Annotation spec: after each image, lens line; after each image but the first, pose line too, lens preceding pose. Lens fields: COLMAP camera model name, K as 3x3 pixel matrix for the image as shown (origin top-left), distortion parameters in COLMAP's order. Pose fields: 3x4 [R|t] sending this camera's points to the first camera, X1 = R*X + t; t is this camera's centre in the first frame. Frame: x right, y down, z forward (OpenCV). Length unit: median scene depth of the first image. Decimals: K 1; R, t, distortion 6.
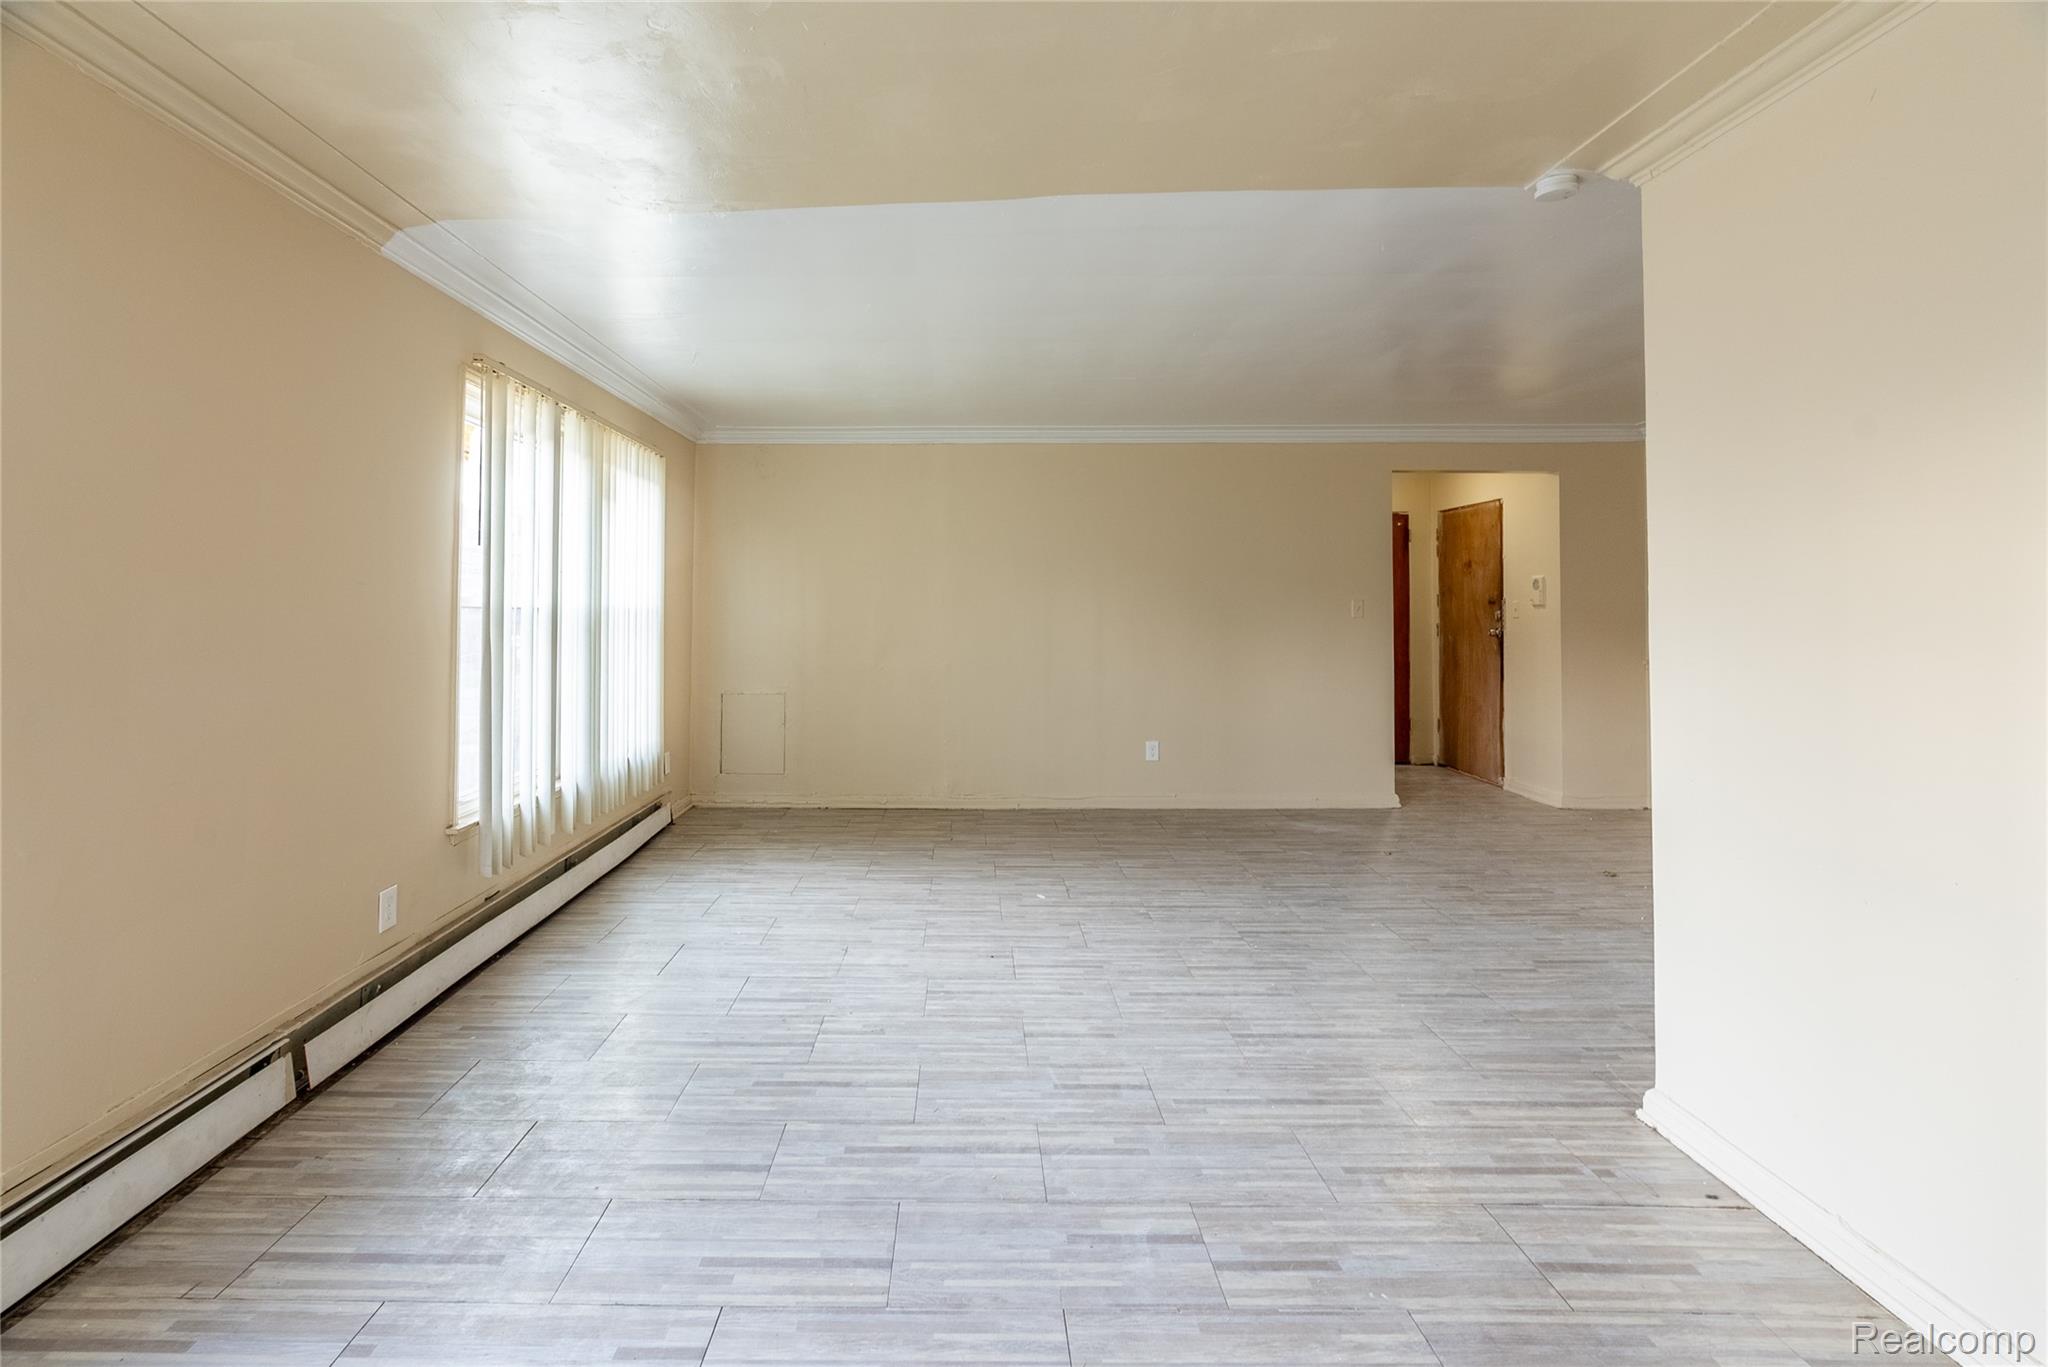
lens RADIAL K [[933.0, 0, 1021.0], [0, 933.0, 684.5], [0, 0, 1]] dist [0.000959, 0.000034]
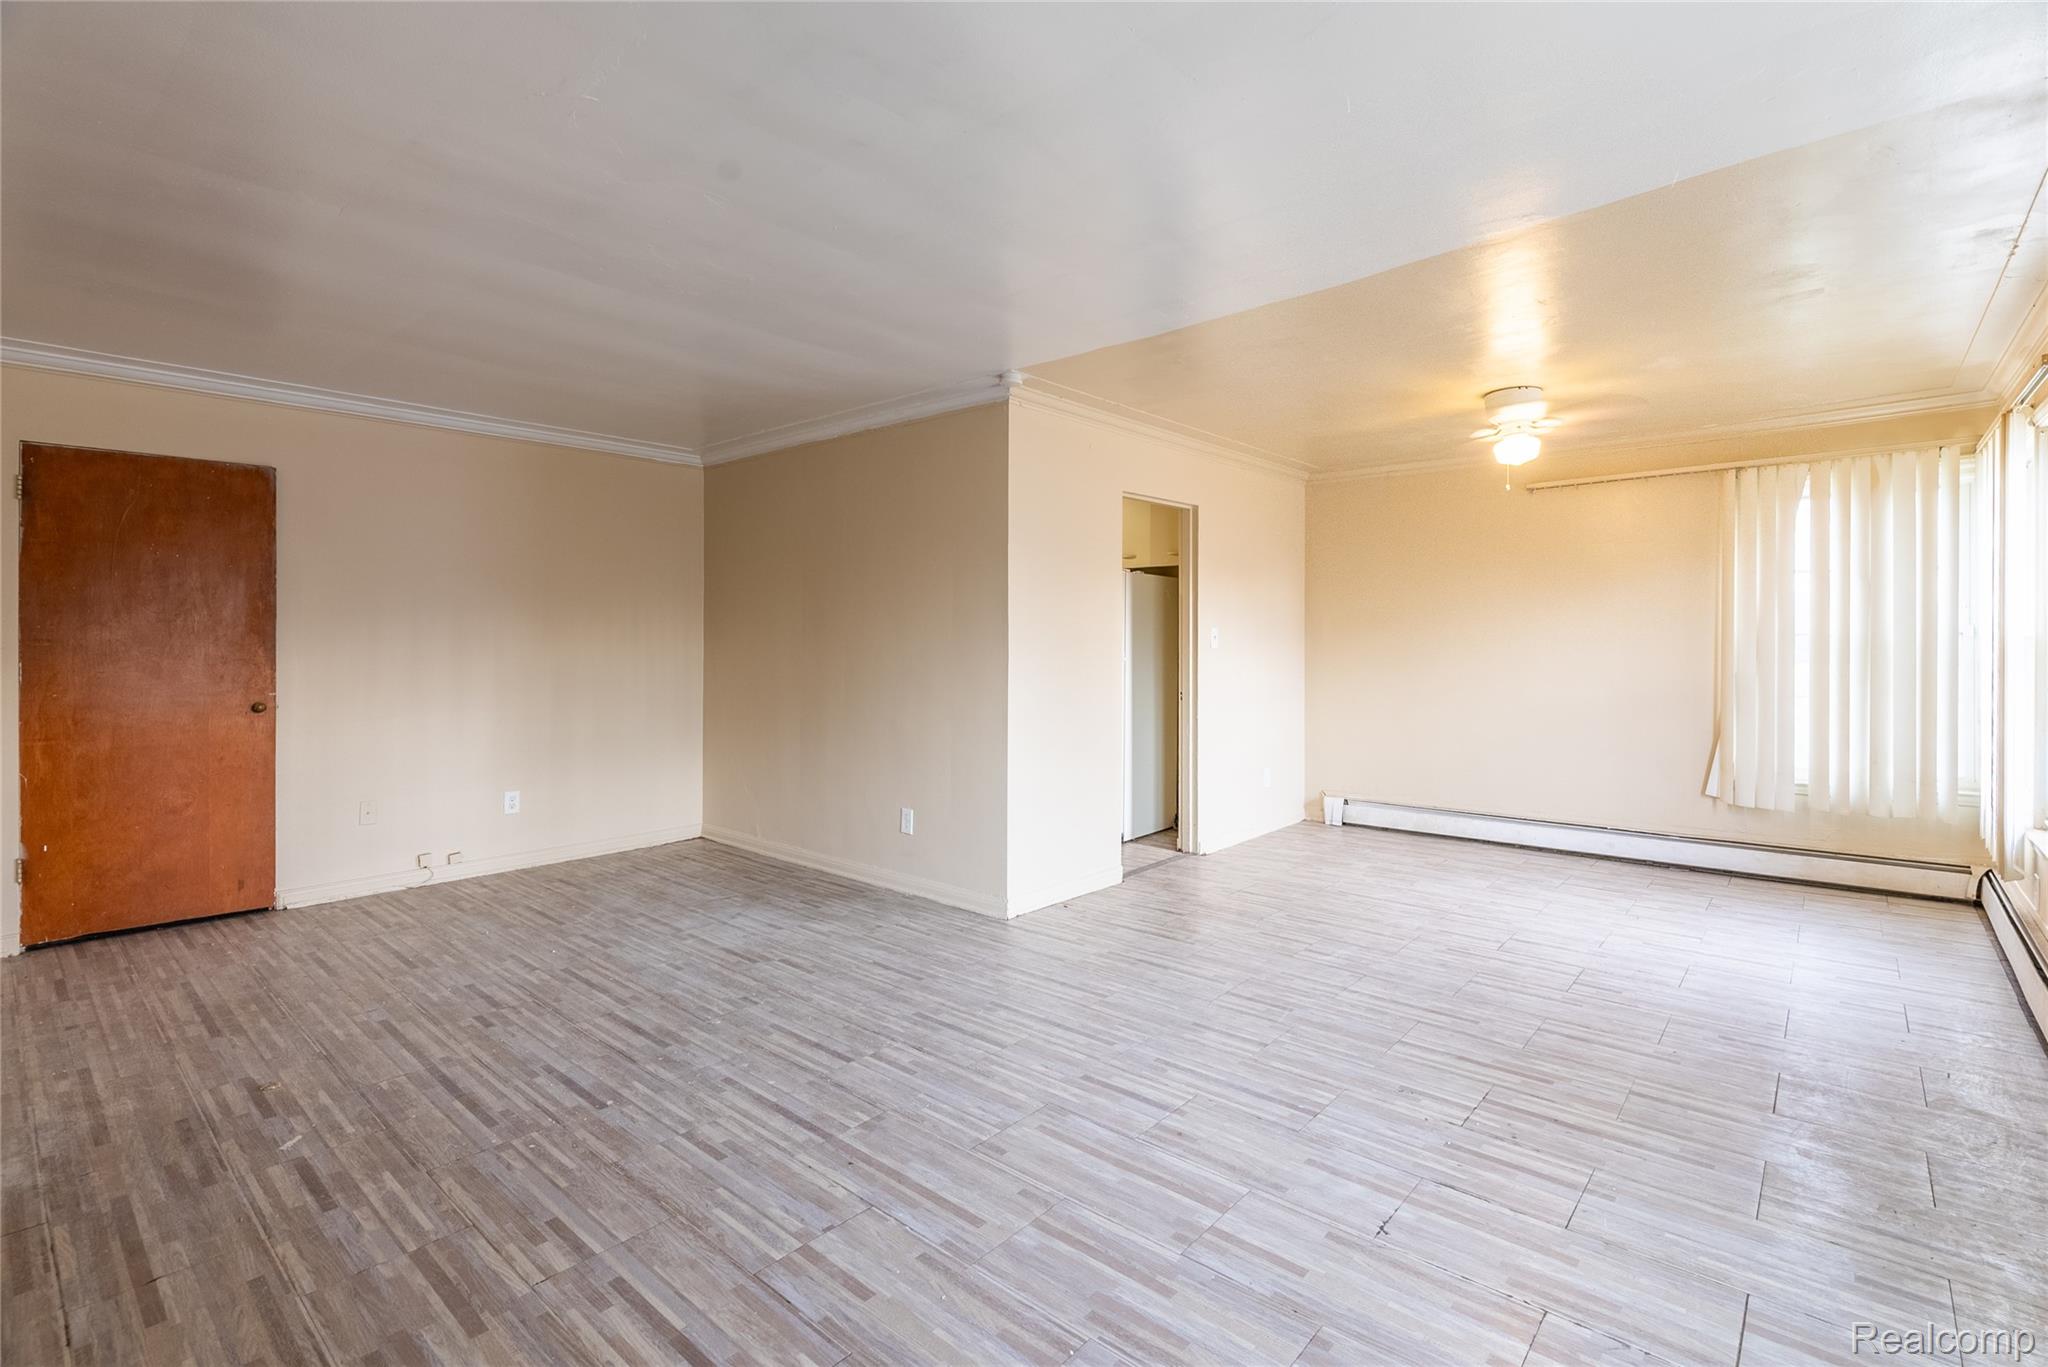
lens RADIAL K [[933.0, 0, 1019.9], [0, 933.0, 668.3], [0, 0, 1]] dist [0.000959, 0.000034]
pose [[-0.707727, -0.024084, 0.706076, -0.548787], [0.055224, 0.994475, 0.089274, -0.159455], [-0.704325, 0.102173, -0.702486, 1.956316]]
